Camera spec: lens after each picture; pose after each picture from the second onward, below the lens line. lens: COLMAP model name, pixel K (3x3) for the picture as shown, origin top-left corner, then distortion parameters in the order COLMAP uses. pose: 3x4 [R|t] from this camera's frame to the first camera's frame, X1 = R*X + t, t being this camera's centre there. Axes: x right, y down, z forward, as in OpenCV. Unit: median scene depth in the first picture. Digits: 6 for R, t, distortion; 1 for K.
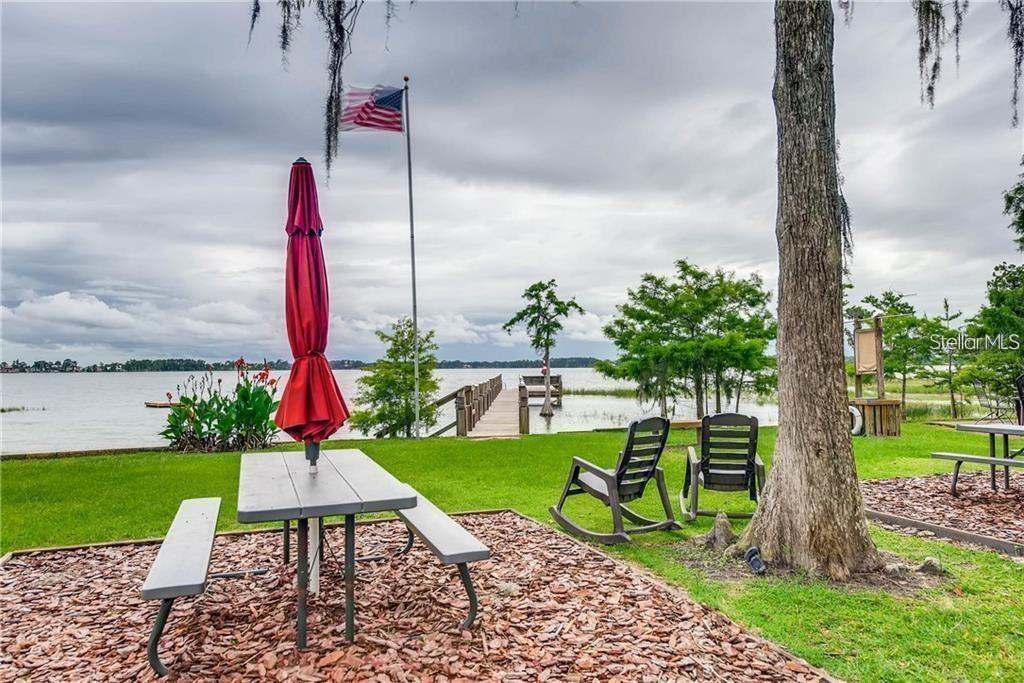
lens RADIAL K [[691.3, 0, 510.6], [0, 691.3, 369.6], [0, 0, 1]] dist [0.048081, 0.000497]
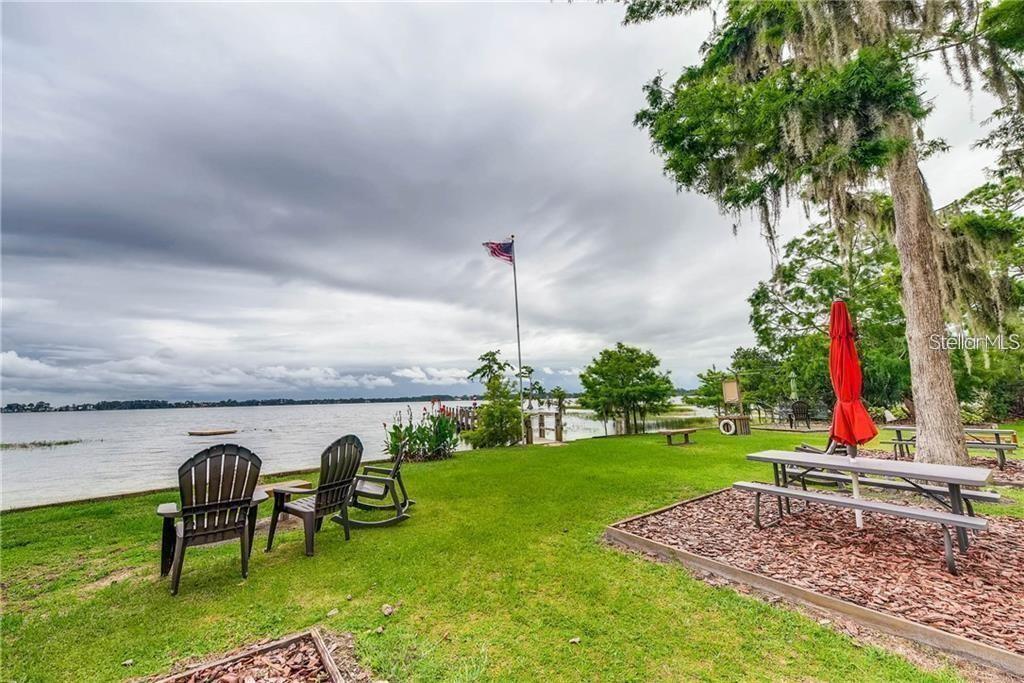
lens RADIAL K [[416.9, 0, 511.9], [0, 416.9, 354.7], [0, 0, 1]] dist [0.000438, -0.000022]
pose [[0.963891, 0.014081, 0.265925, -0.307462], [0.016506, 0.993522, -0.112434, -0.005151], [-0.265786, 0.112764, 0.957414, 0.028549]]
